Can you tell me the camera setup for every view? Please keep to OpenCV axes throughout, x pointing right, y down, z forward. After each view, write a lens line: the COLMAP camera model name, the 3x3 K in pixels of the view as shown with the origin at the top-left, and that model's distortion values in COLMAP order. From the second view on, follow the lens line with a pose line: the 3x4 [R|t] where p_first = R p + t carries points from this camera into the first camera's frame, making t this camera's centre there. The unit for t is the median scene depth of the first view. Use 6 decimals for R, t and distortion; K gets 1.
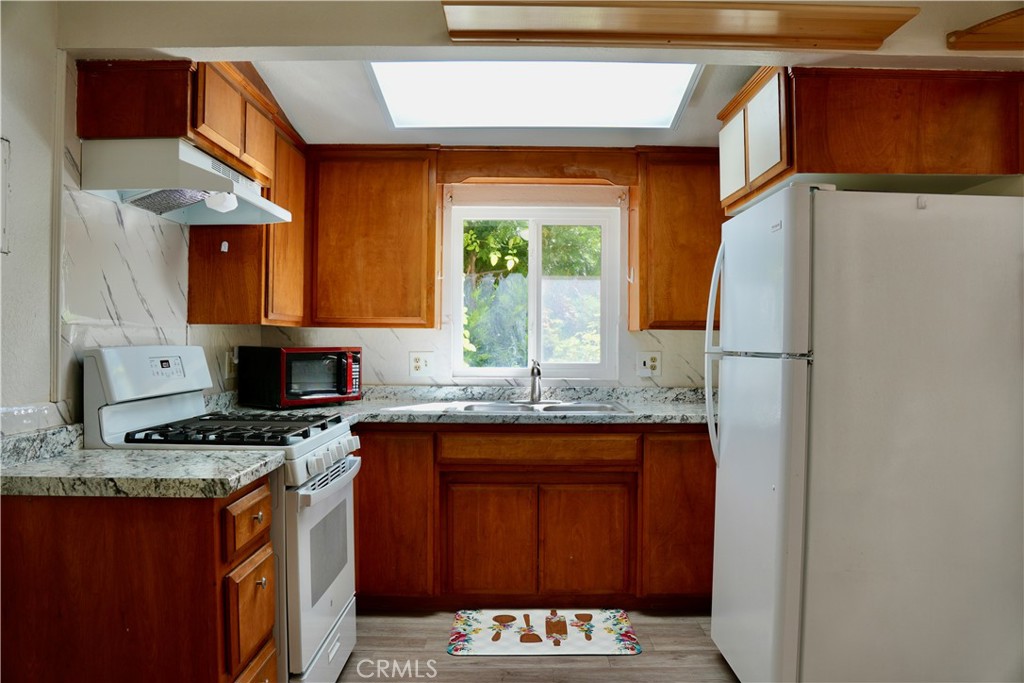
lens RADIAL K [[754.9, 0, 512.0], [0, 754.9, 341.5], [0, 0, 1]] dist [-0.153232, 0.094924]
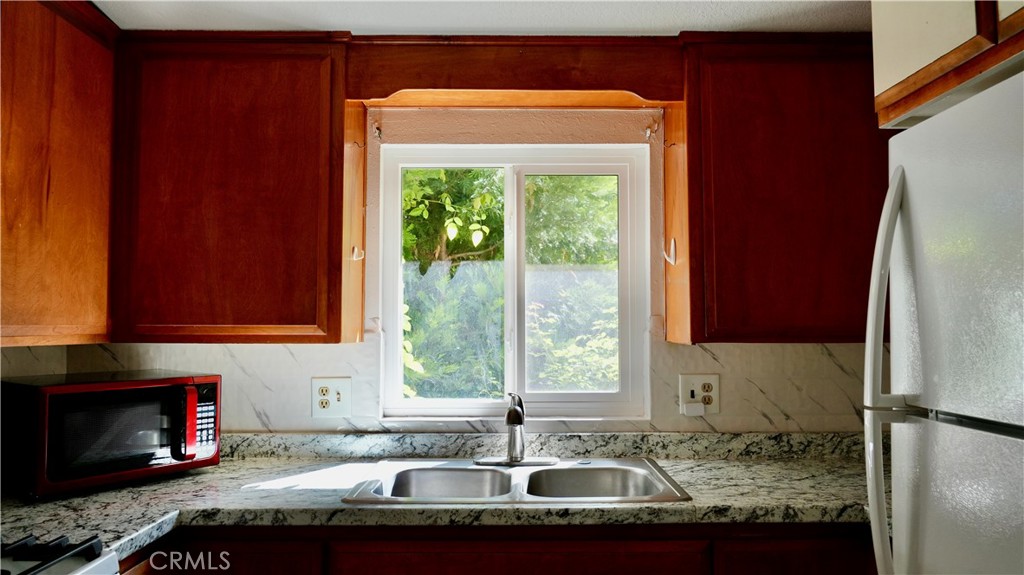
lens RADIAL K [[760.6, 0, 512.0], [0, 760.6, 287.5], [0, 0, 1]] dist [-0.007686, -0.002639]
pose [[0.999928, -0.006902, 0.009845, 0.022746], [0.007420, 0.998537, -0.053568, -0.026088], [-0.009461, 0.053637, 0.998516, 0.375777]]
